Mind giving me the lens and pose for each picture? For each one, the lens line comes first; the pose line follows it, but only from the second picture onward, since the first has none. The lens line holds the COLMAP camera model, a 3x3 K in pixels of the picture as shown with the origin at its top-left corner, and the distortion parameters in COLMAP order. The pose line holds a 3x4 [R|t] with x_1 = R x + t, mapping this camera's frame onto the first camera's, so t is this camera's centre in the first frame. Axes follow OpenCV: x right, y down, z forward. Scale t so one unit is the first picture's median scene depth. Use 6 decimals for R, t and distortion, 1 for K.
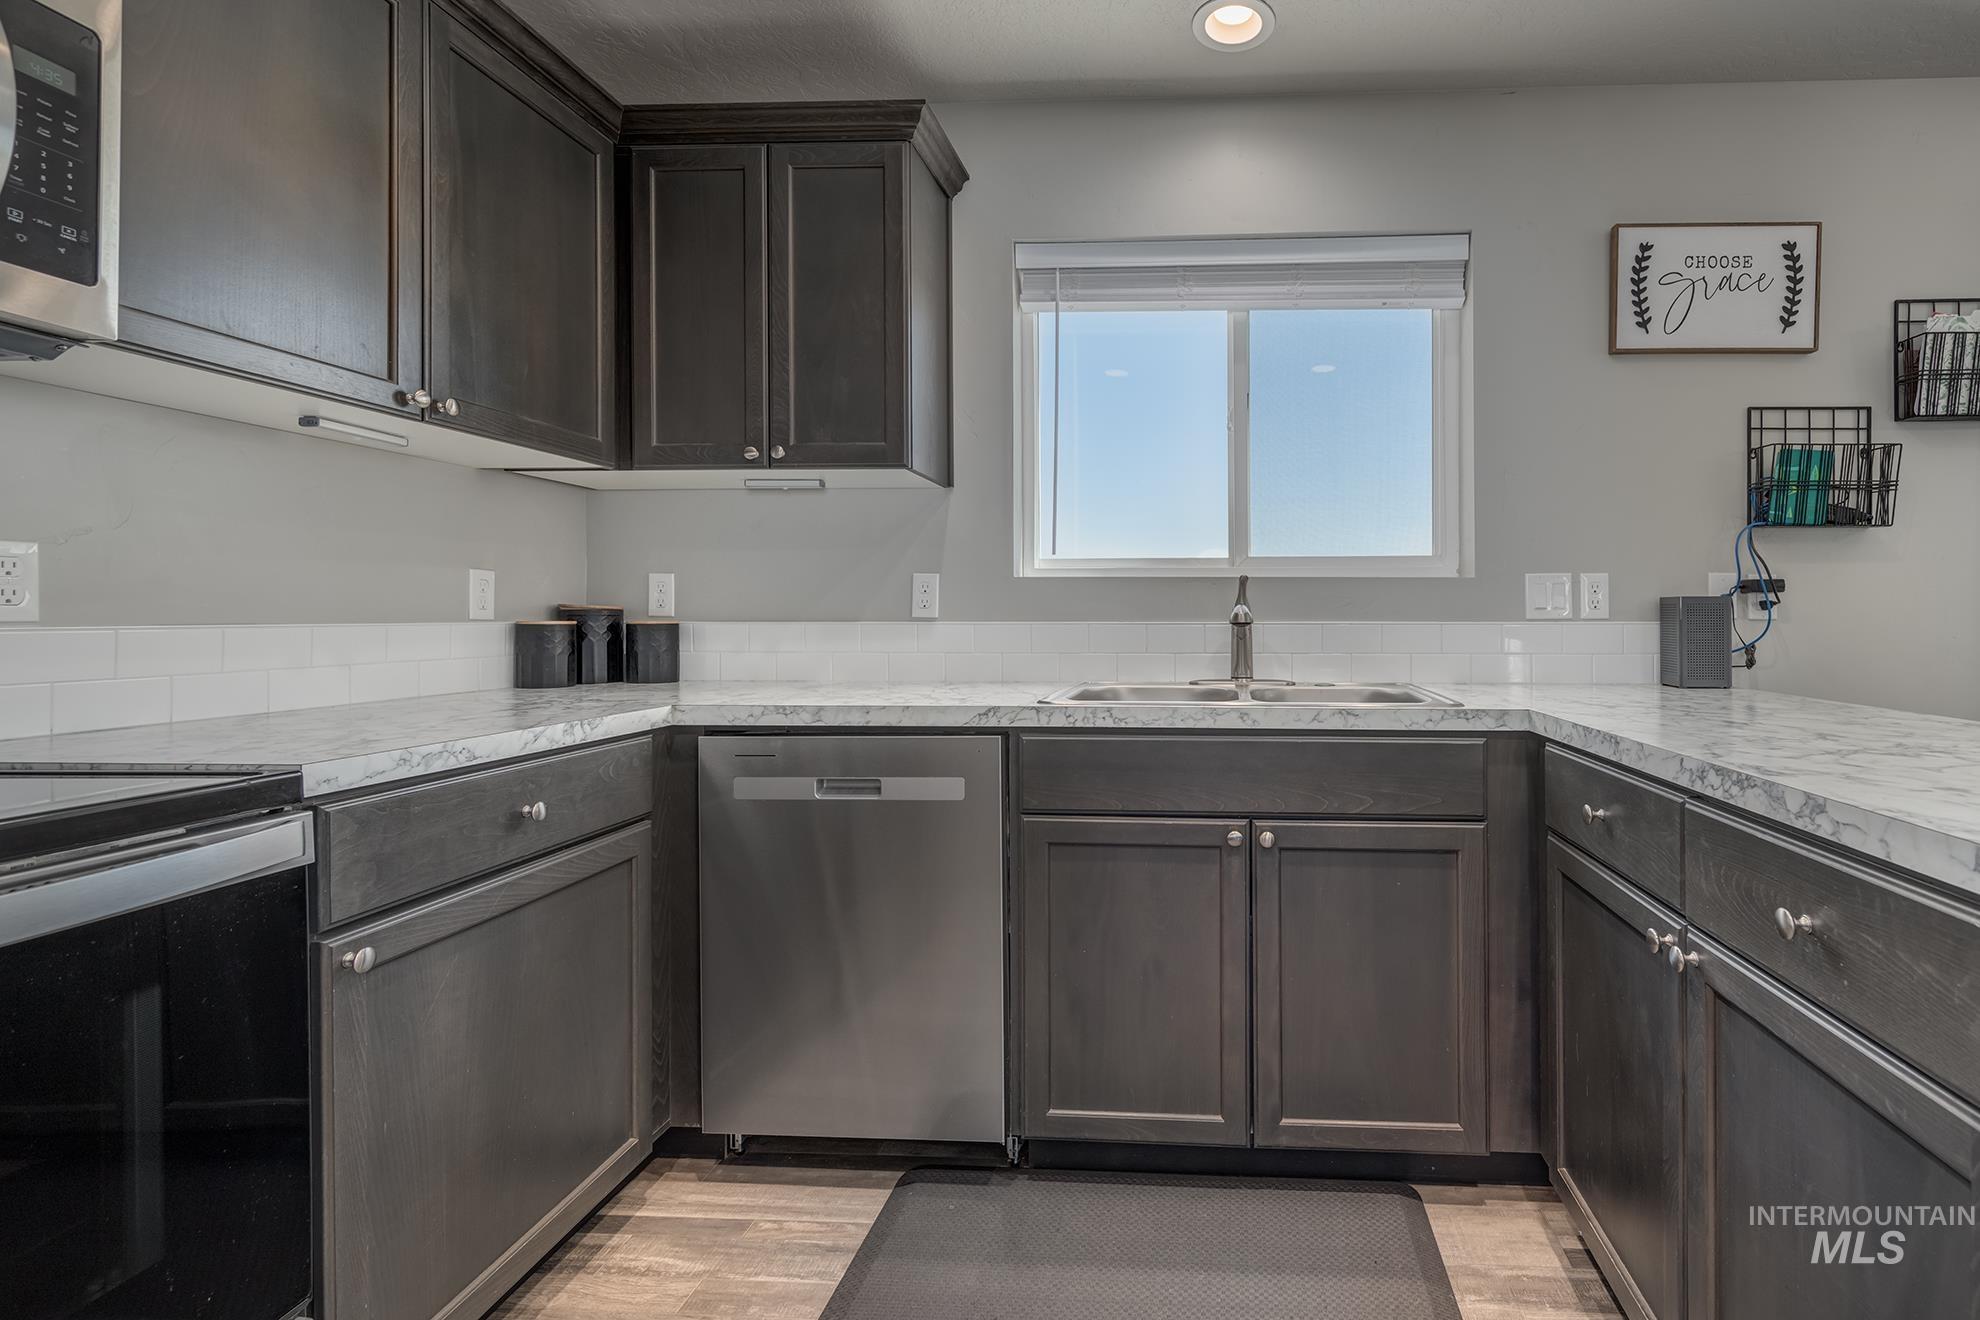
lens RADIAL K [[903.1, 0, 990.0], [0, 903.1, 618.1], [0, 0, 1]] dist [0.001703, 0.000199]
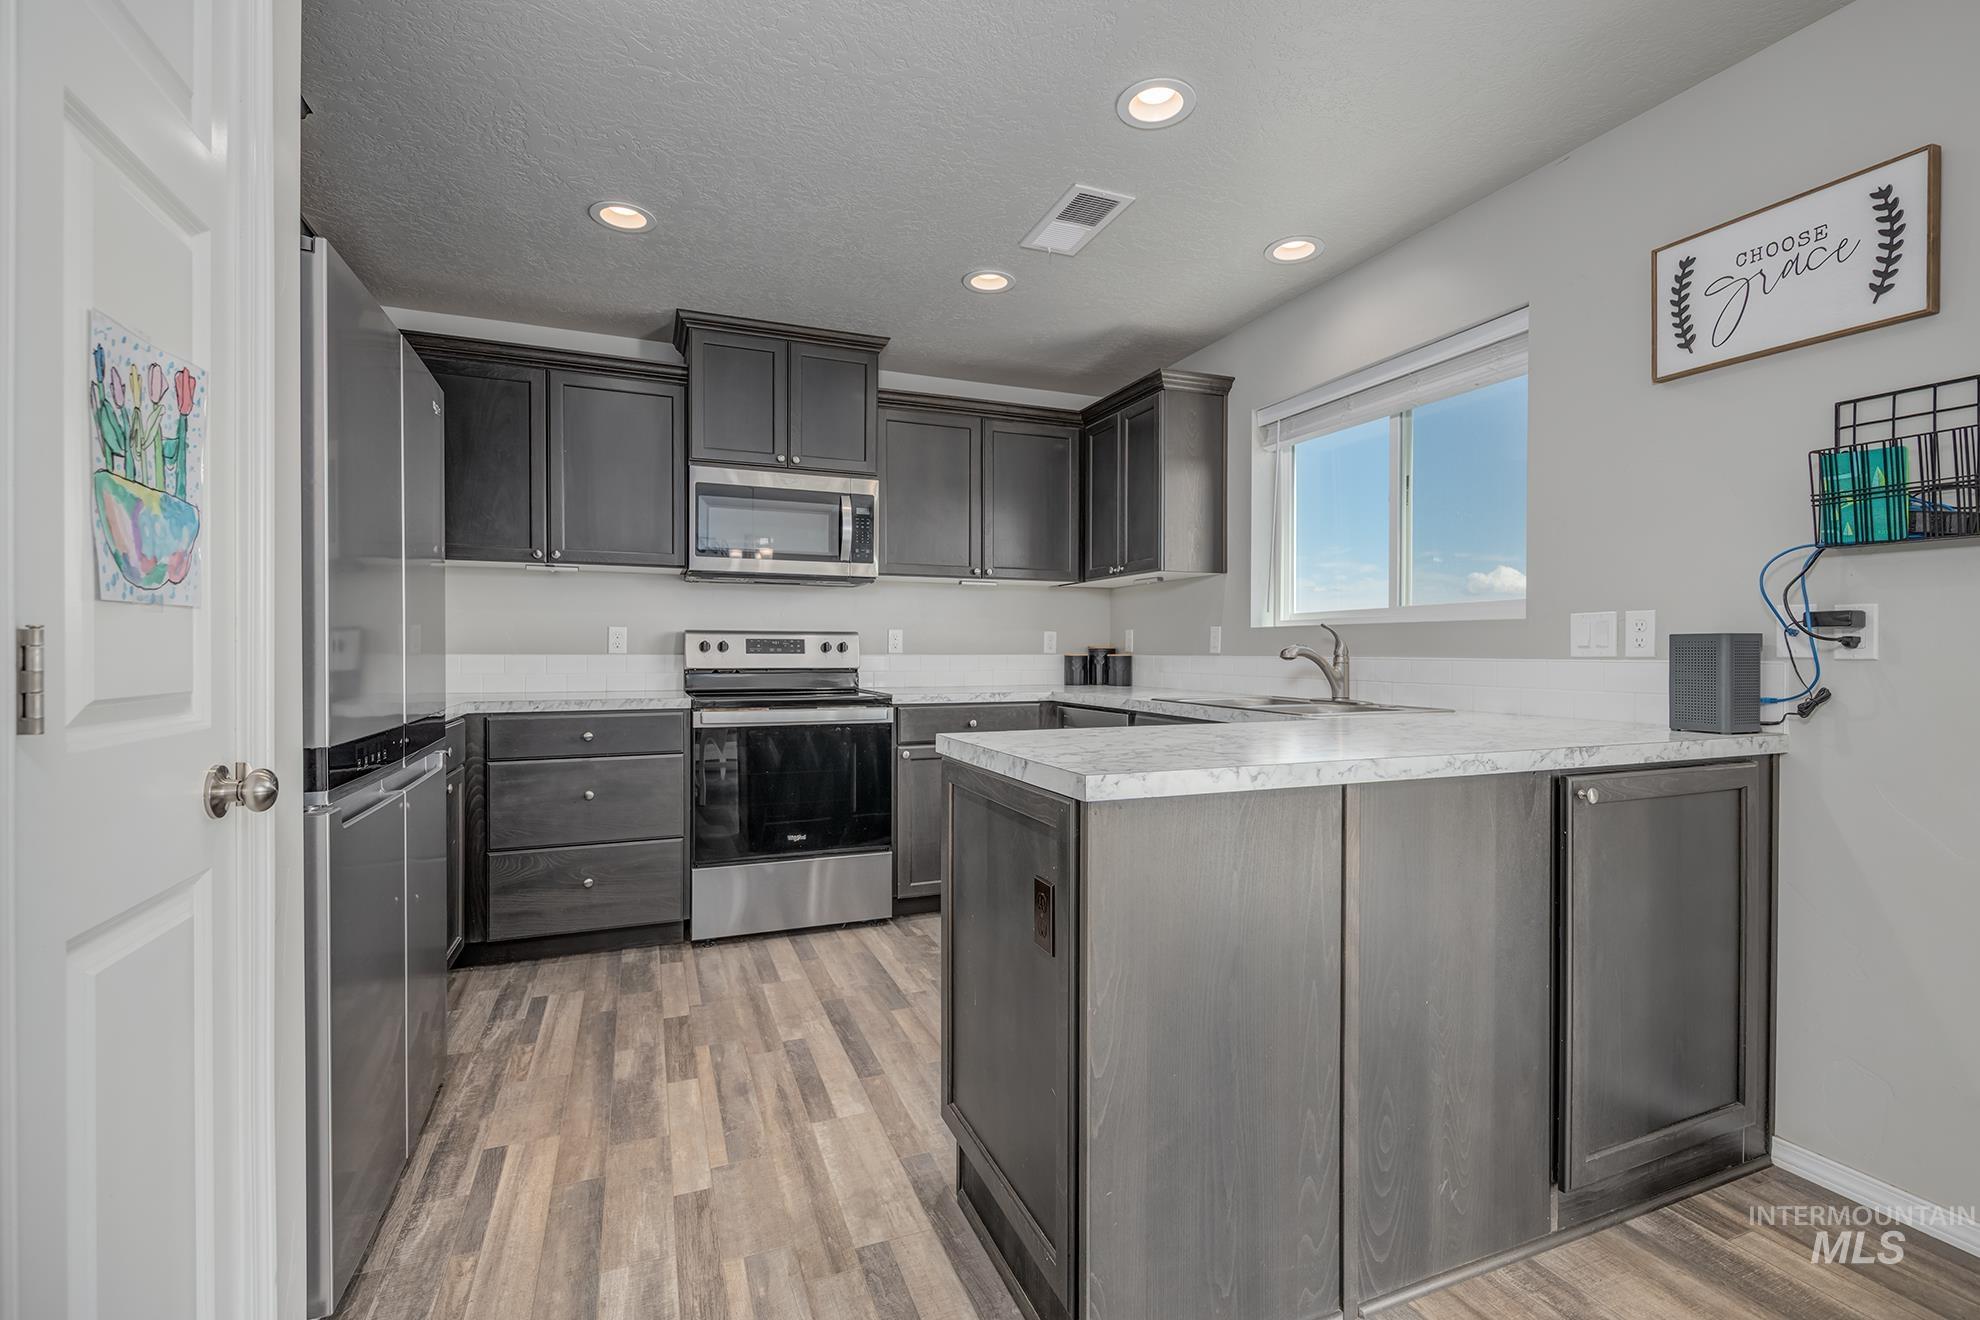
lens RADIAL K [[881.4, 0, 1013.3], [0, 881.4, 655.8], [0, 0, 1]] dist [-0.000267, -0.000803]
pose [[0.432969, 0.006176, -0.901388, 1.251733], [-0.002776, 0.999981, 0.005518, -0.003959], [0.901405, 0.000113, 0.432978, -0.029149]]
